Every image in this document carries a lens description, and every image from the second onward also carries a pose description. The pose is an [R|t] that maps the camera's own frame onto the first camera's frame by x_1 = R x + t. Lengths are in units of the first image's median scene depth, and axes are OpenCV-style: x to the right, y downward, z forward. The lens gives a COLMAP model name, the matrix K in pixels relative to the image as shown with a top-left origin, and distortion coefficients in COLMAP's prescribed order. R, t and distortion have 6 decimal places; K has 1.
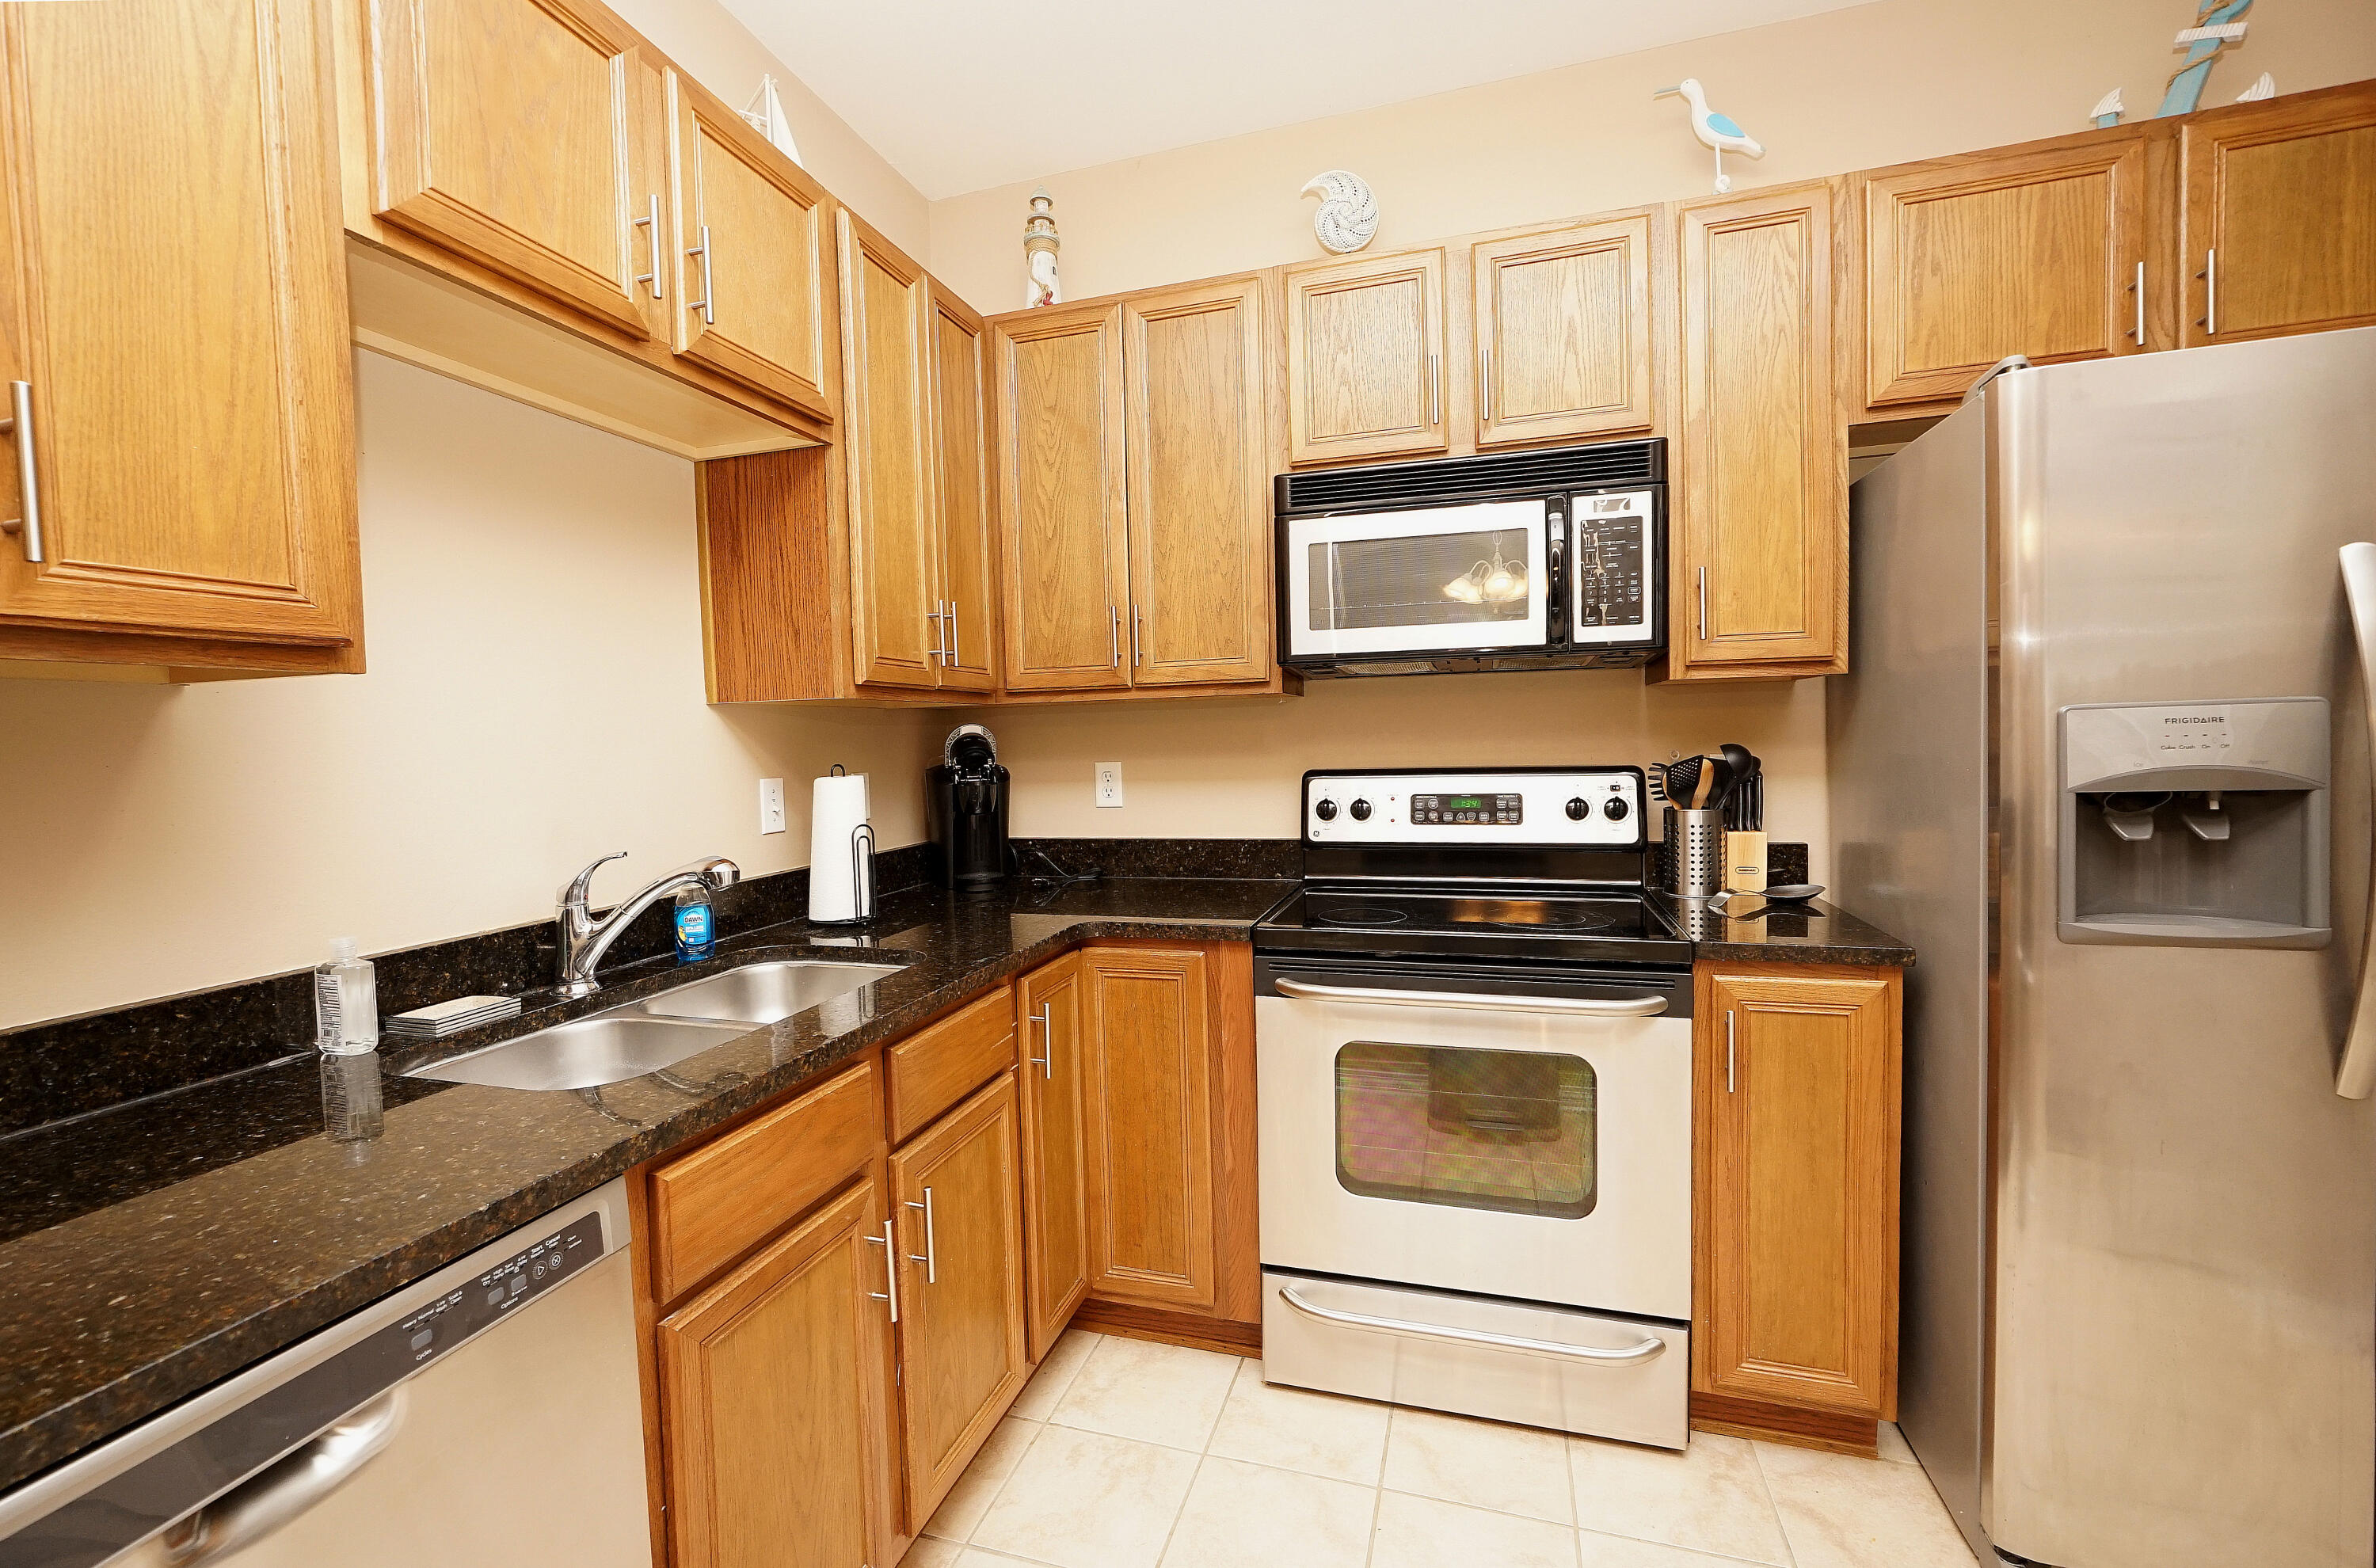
lens RADIAL K [[1006.5, 0, 1170.7], [0, 1006.5, 782.8], [0, 0, 1]] dist [-0.013963, 0.004361]
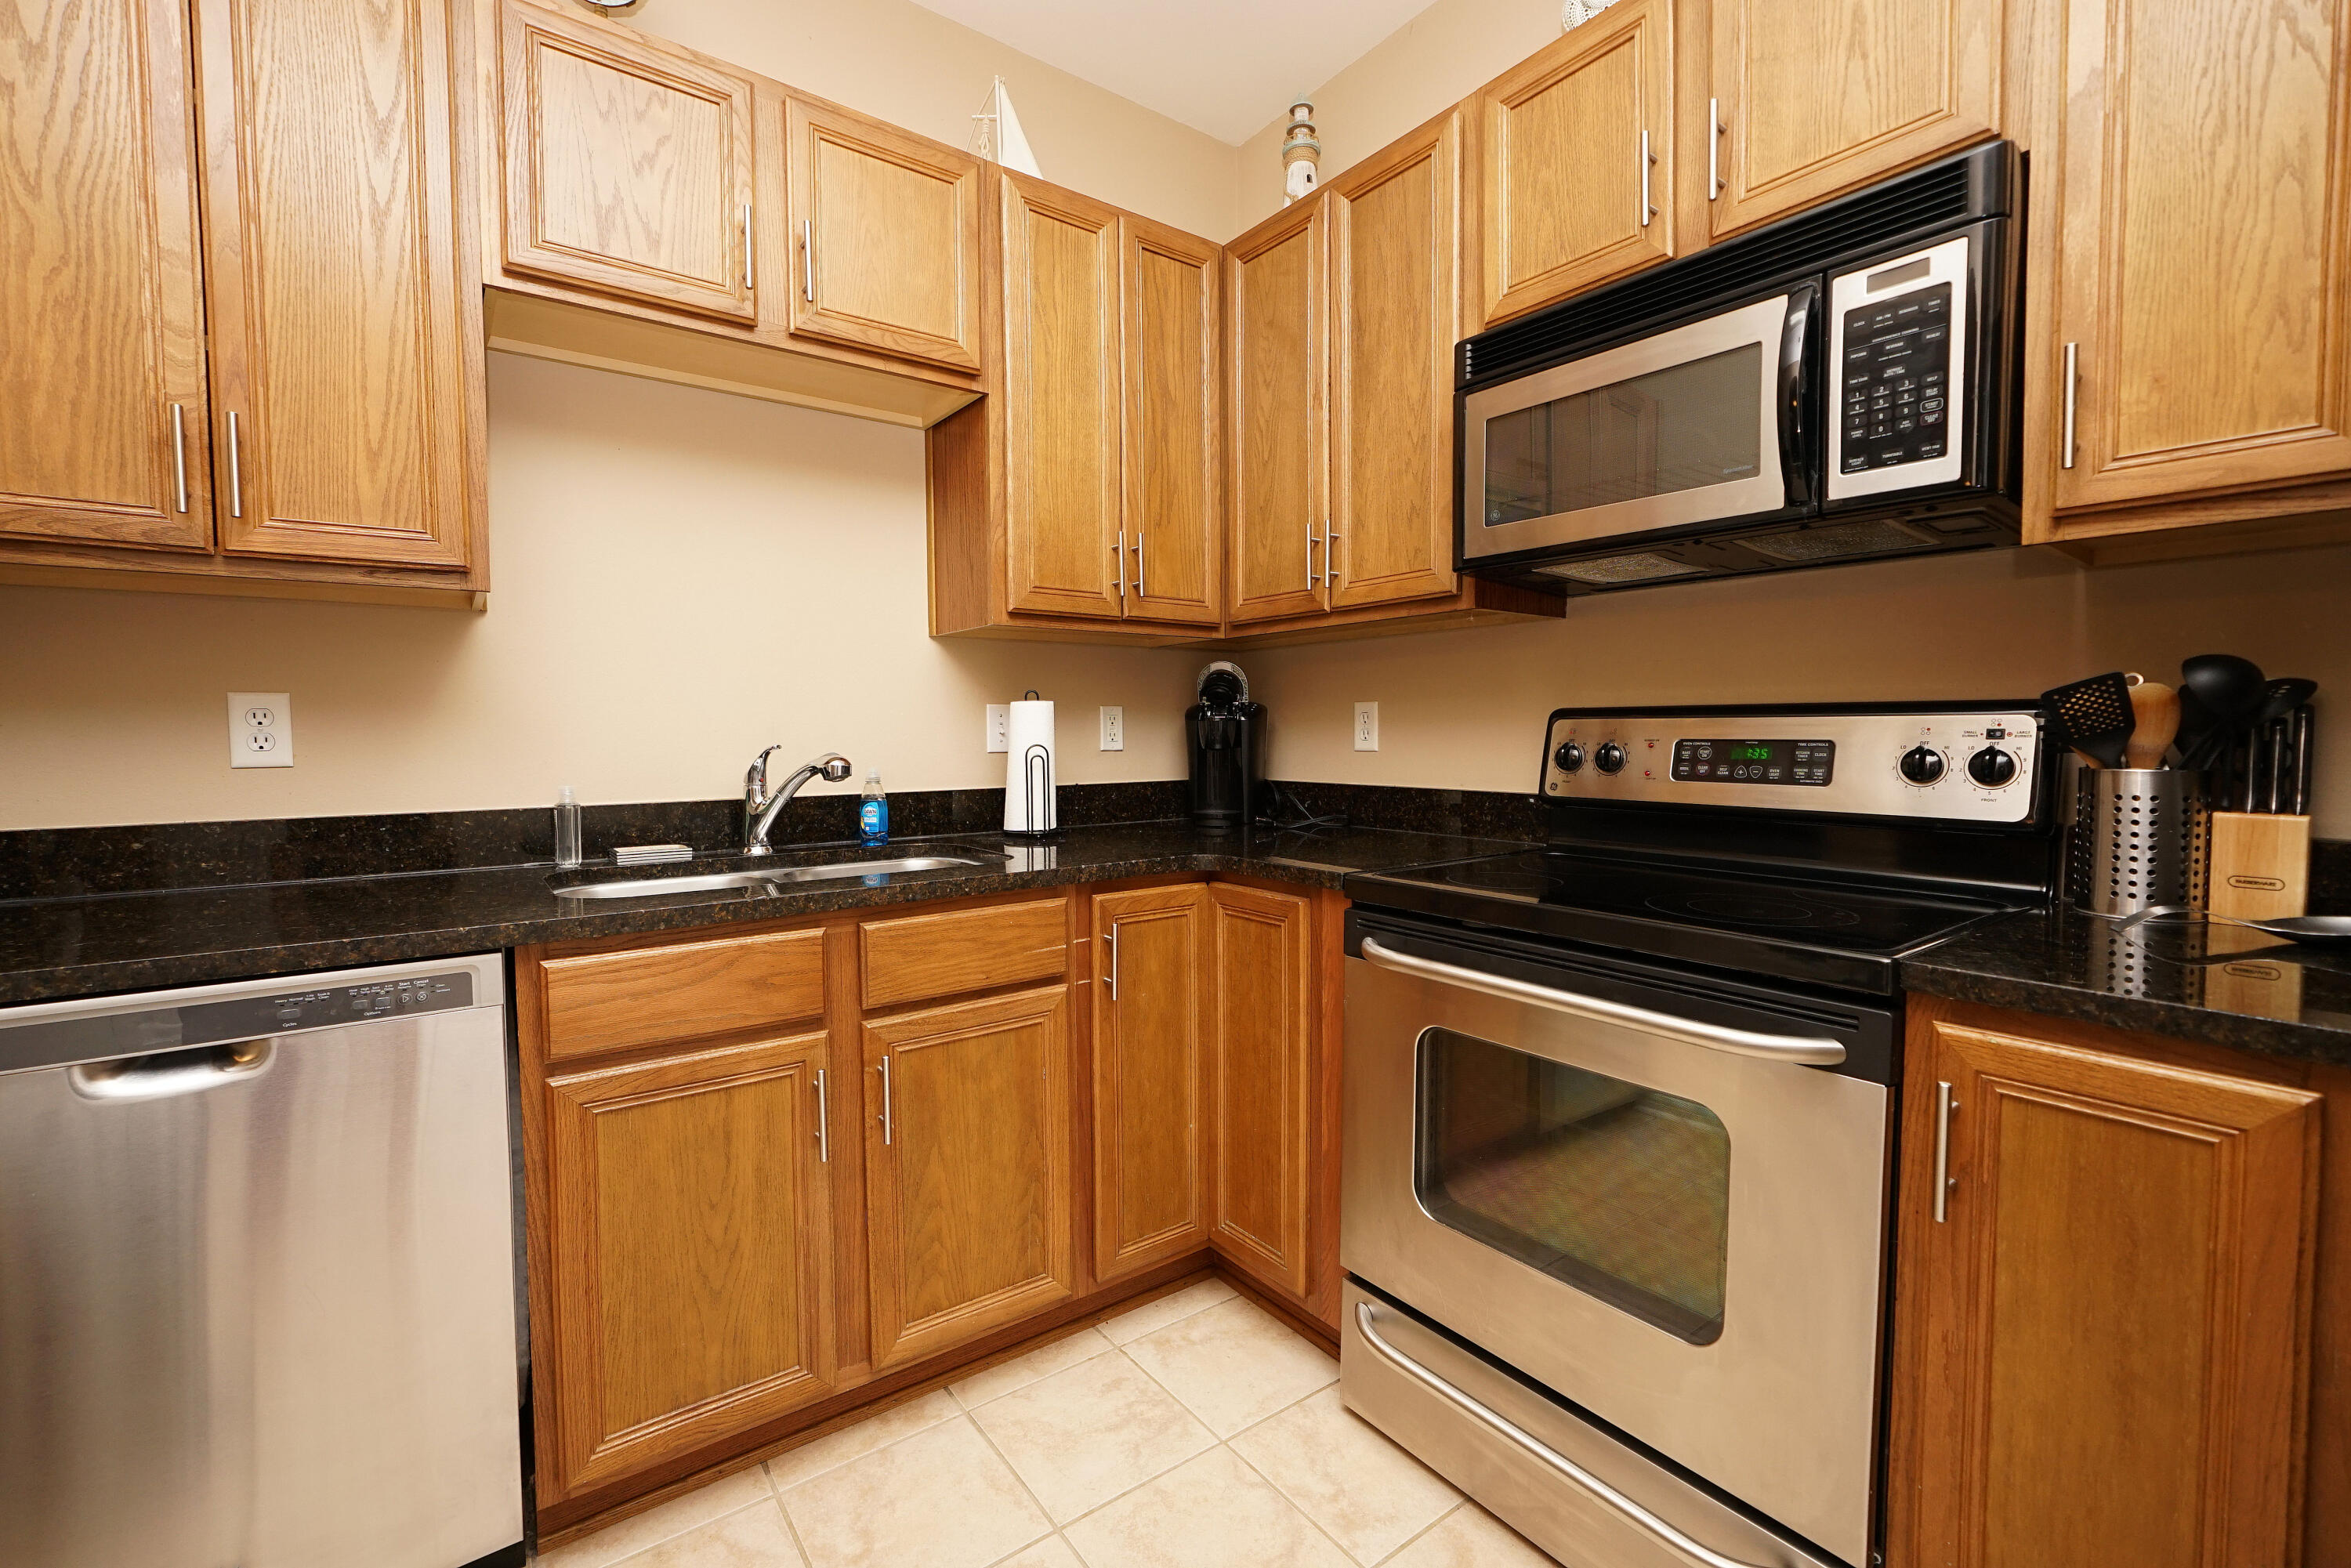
lens RADIAL K [[985.9, 0, 1164.6], [0, 985.9, 773.2], [0, 0, 1]] dist [-0.018022, 0.006296]
pose [[0.808377, 0.047420, -0.586751, 0.421552], [-0.041568, 0.998860, 0.023457, 0.040949], [0.587195, 0.005428, 0.809427, 0.217388]]
